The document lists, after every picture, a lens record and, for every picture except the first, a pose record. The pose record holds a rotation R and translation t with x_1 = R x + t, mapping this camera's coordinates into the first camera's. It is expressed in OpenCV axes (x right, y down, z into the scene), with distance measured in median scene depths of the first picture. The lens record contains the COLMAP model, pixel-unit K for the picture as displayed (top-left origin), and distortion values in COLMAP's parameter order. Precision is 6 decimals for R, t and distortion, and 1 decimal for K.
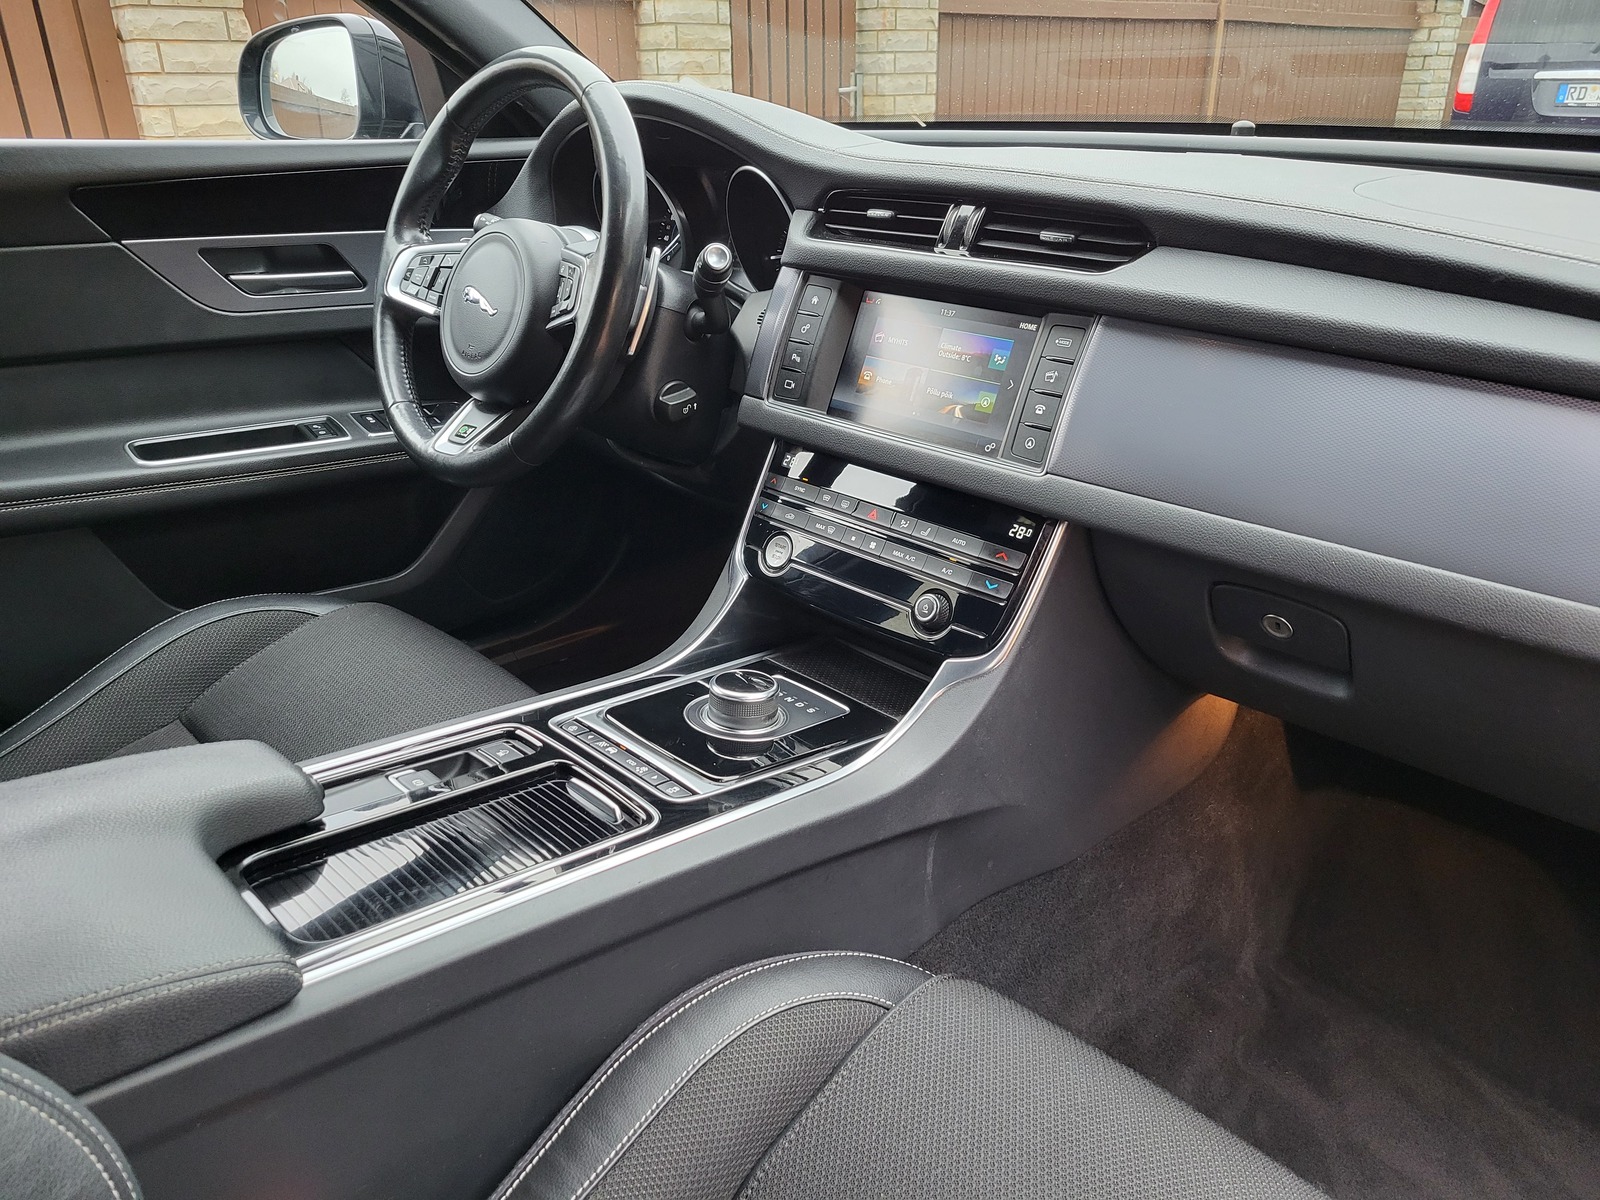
lens RADIAL K [[1230.1, 0, 800.0], [0, 1230.1, 600.0], [0, 0, 1]] dist [0.050461, 0.001988]
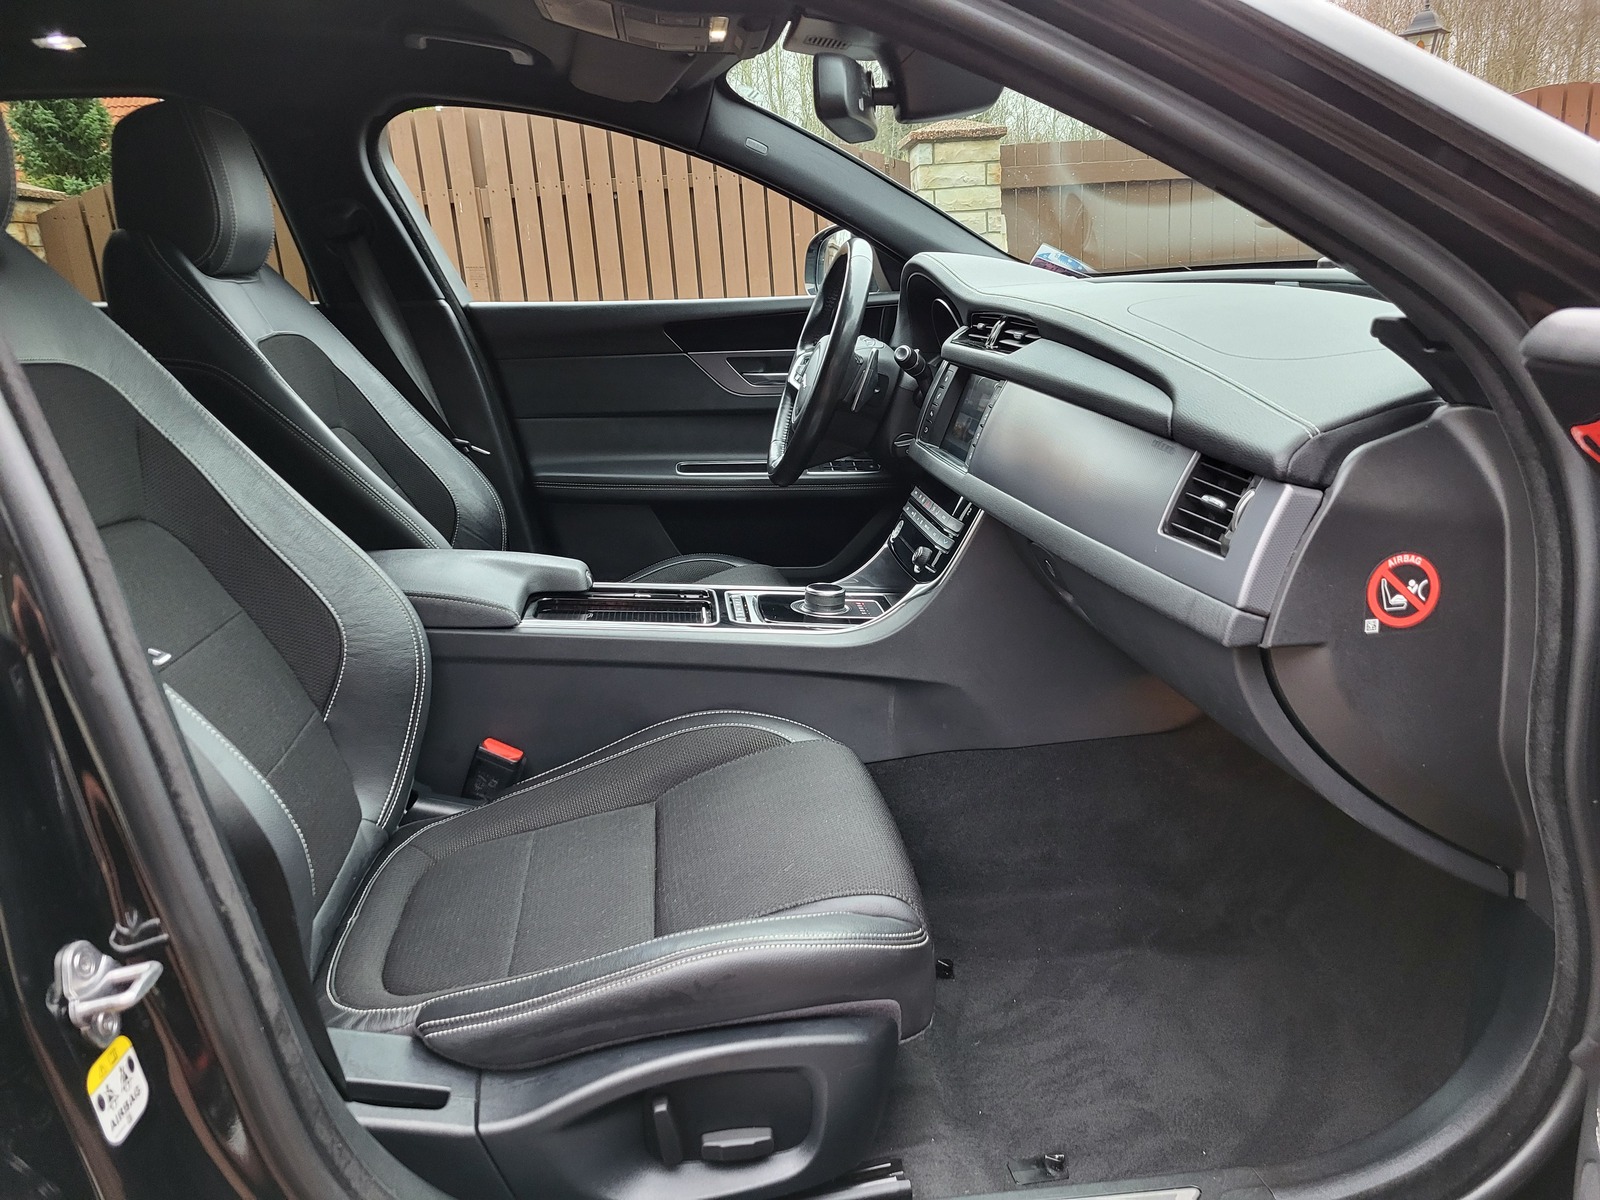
lens RADIAL K [[1230.1, 0, 800.0], [0, 1230.1, 600.0], [0, 0, 1]] dist [0.050461, 0.001988]
pose [[0.796201, 0.117098, -0.593592, 0.828225], [-0.184588, 0.981331, -0.054007, 0.159832], [0.576186, 0.152570, 0.802952, -0.353492]]
